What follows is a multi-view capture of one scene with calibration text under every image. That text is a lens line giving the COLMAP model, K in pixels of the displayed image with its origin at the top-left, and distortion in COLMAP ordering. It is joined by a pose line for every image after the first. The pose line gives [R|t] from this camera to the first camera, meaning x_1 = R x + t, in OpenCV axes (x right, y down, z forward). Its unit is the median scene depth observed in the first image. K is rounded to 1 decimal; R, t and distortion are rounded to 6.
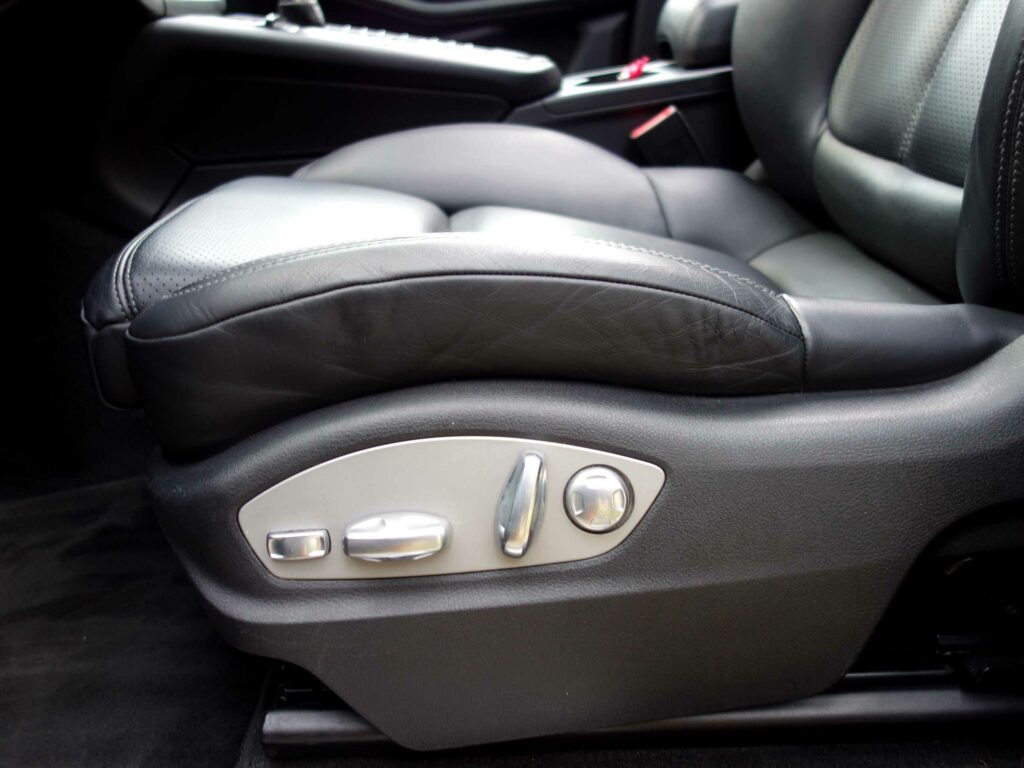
lens RADIAL K [[902.9, 0, 508.9], [0, 902.9, 385.2], [0, 0, 1]] dist [-0.014610, 0.010568]
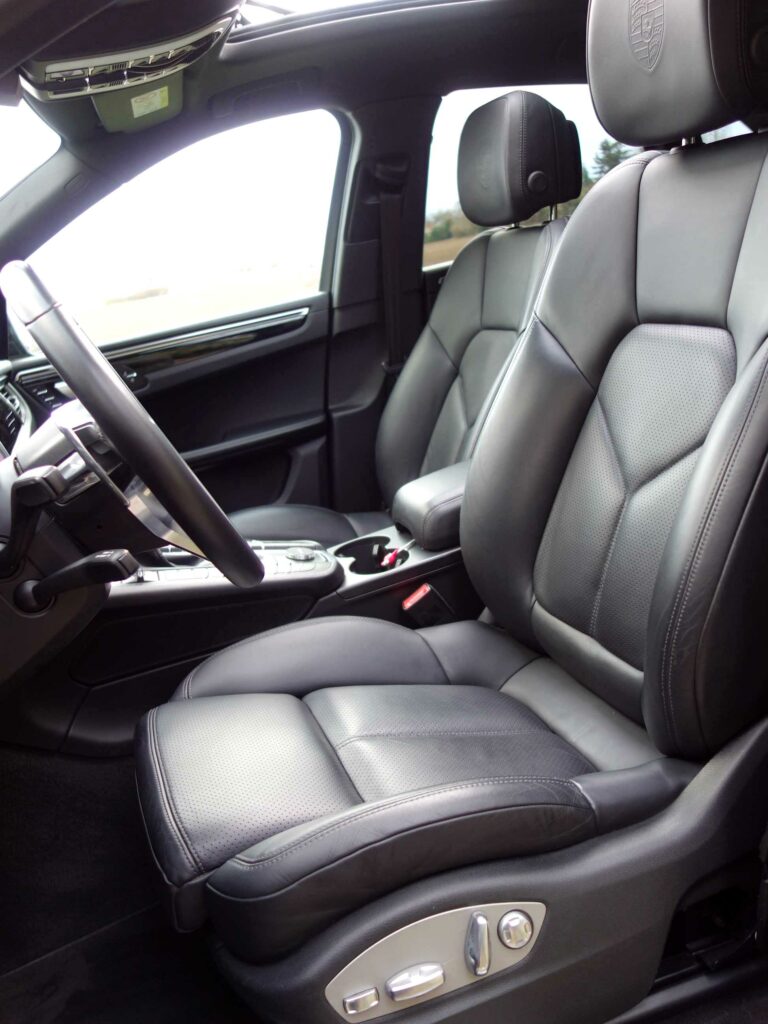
lens RADIAL K [[902.9, 0, 391.8], [0, 902.9, 513.3], [0, 0, 1]] dist [-0.014610, 0.010568]
pose [[0.954947, -0.144201, 0.259387, -0.479137], [0.182777, 0.974357, -0.131230, -0.489828], [-0.233812, 0.172727, 0.956816, -0.819921]]
